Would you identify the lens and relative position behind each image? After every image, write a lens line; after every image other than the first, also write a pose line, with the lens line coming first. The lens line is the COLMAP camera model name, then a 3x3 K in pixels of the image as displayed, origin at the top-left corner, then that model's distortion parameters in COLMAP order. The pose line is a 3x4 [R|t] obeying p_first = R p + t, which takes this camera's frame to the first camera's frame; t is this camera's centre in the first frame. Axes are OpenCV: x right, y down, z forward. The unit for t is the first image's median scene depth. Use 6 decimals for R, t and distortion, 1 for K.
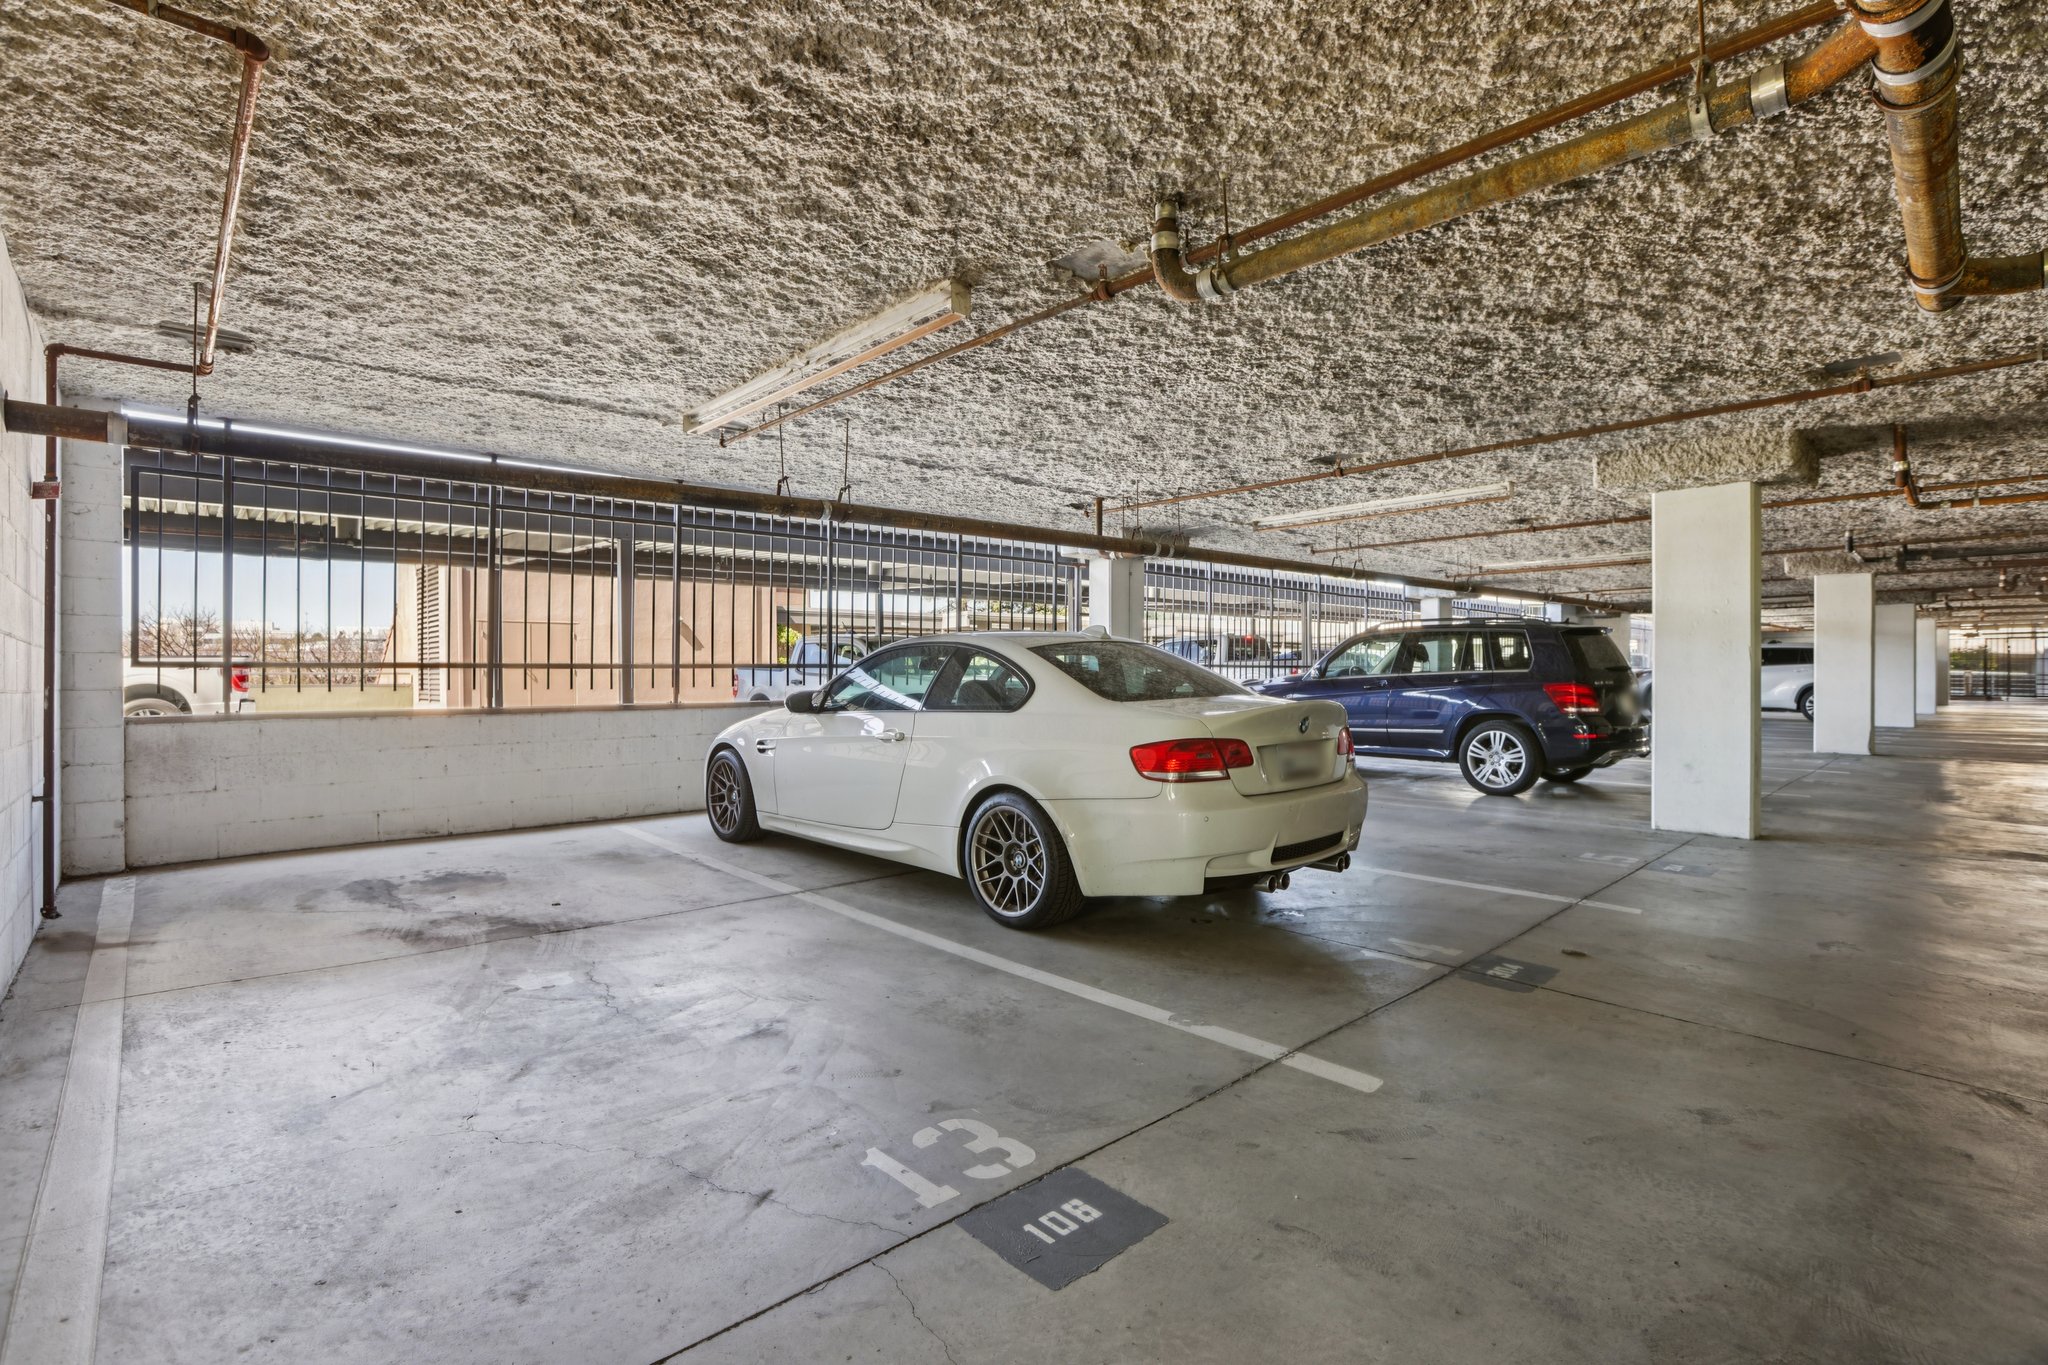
lens RADIAL K [[944.1, 0, 1025.6], [0, 944.1, 679.1], [0, 0, 1]] dist [-0.032869, 0.000789]
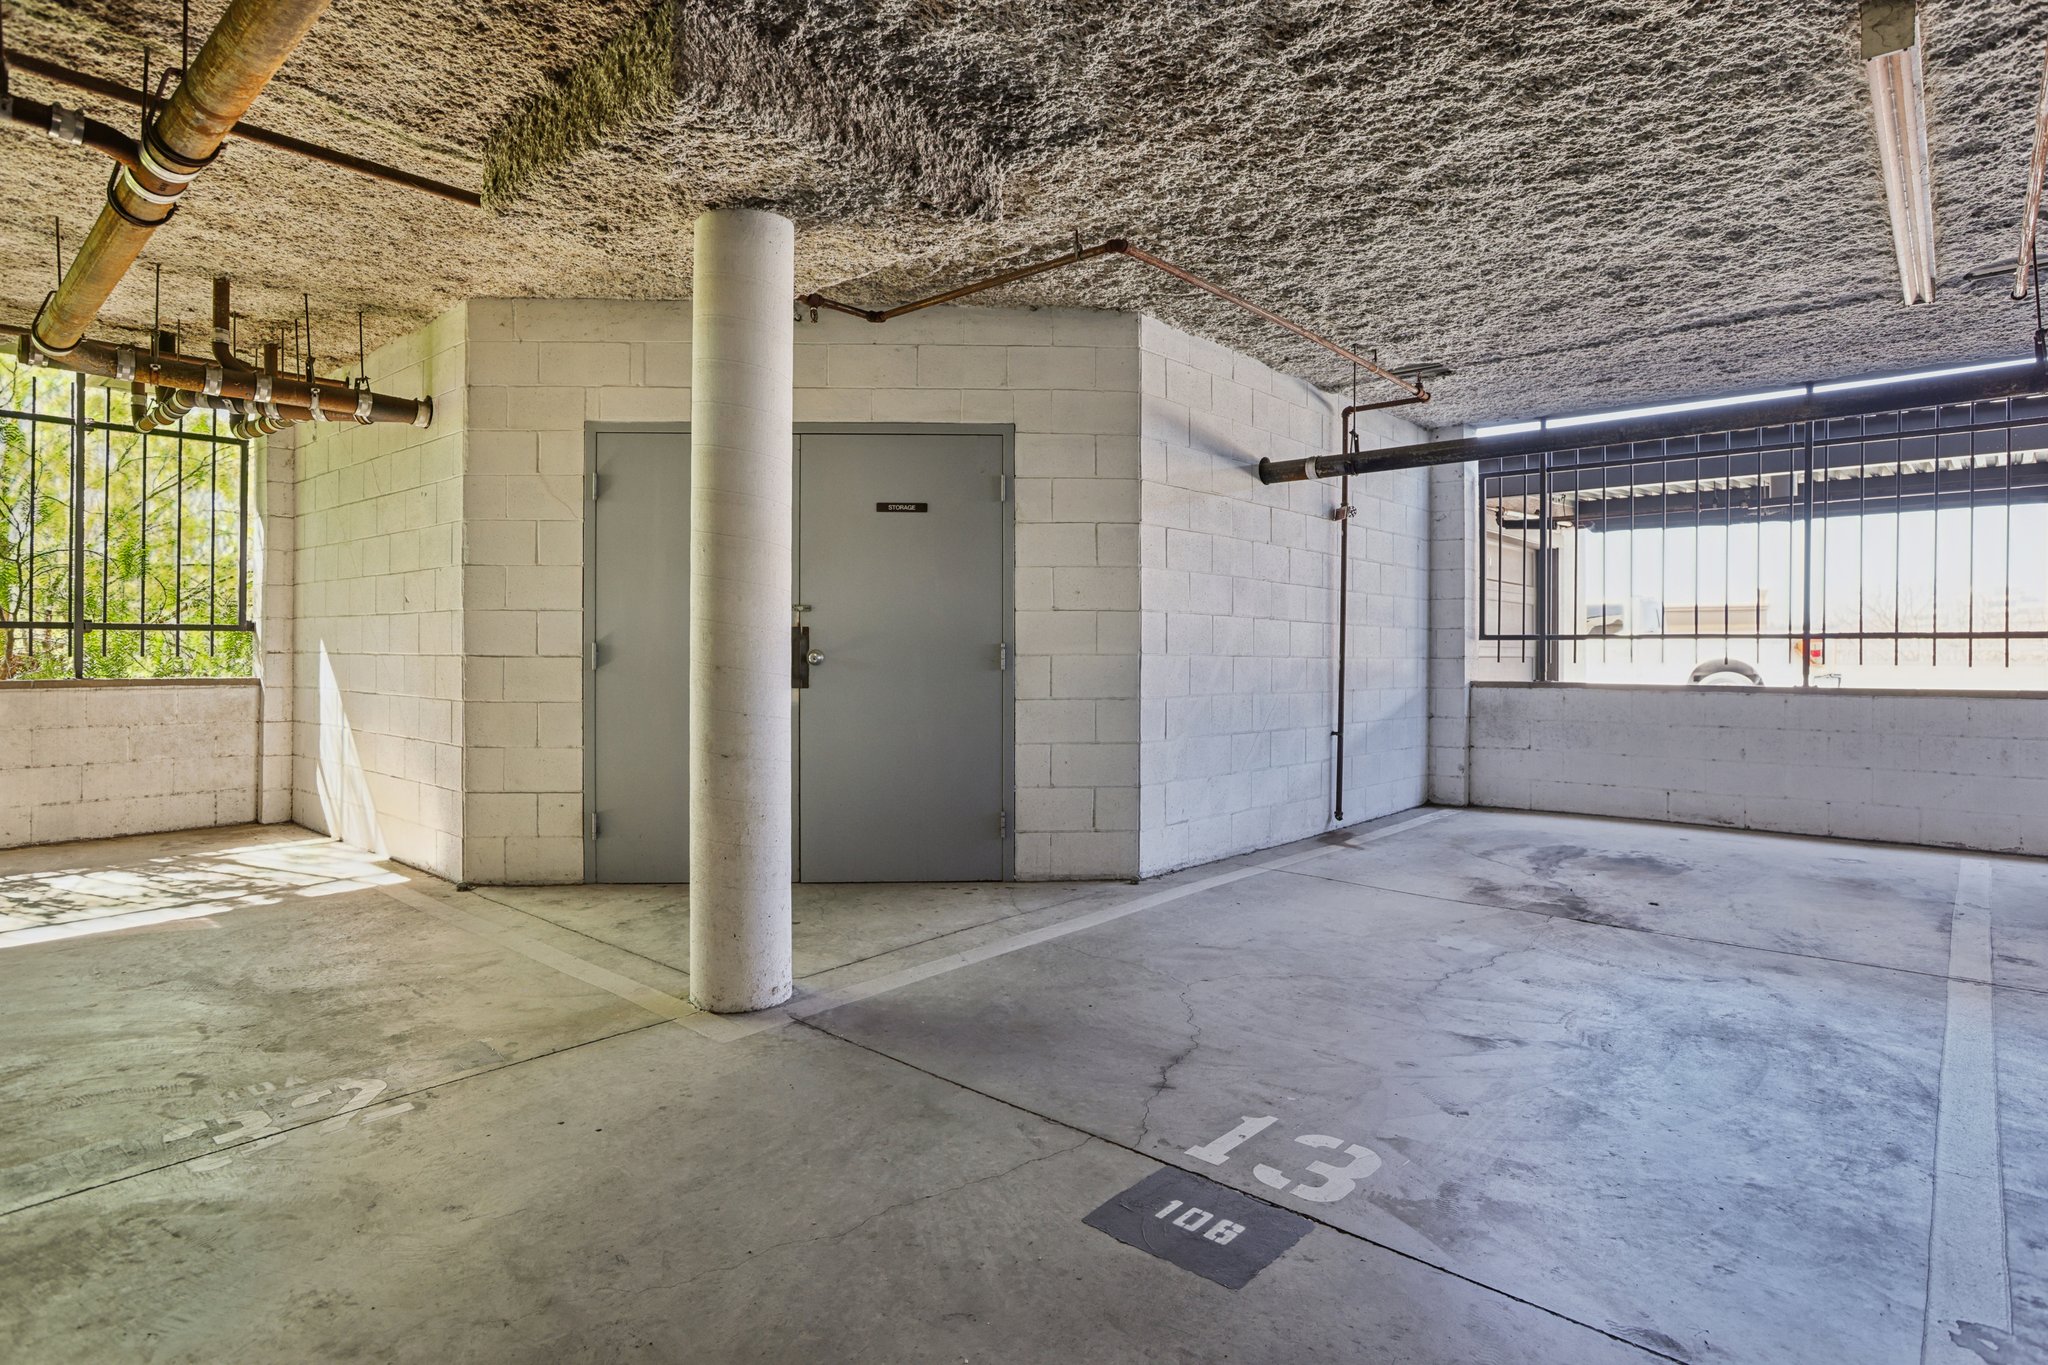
lens RADIAL K [[1079.8, 0, 1026.8], [0, 1079.8, 664.3], [0, 0, 1]] dist [-0.003108, -0.000139]
pose [[0.108867, 0.015588, -0.993934, 0.612593], [-0.004852, 0.999873, 0.015150, 0.000407], [0.994044, 0.003173, 0.108929, 0.394206]]
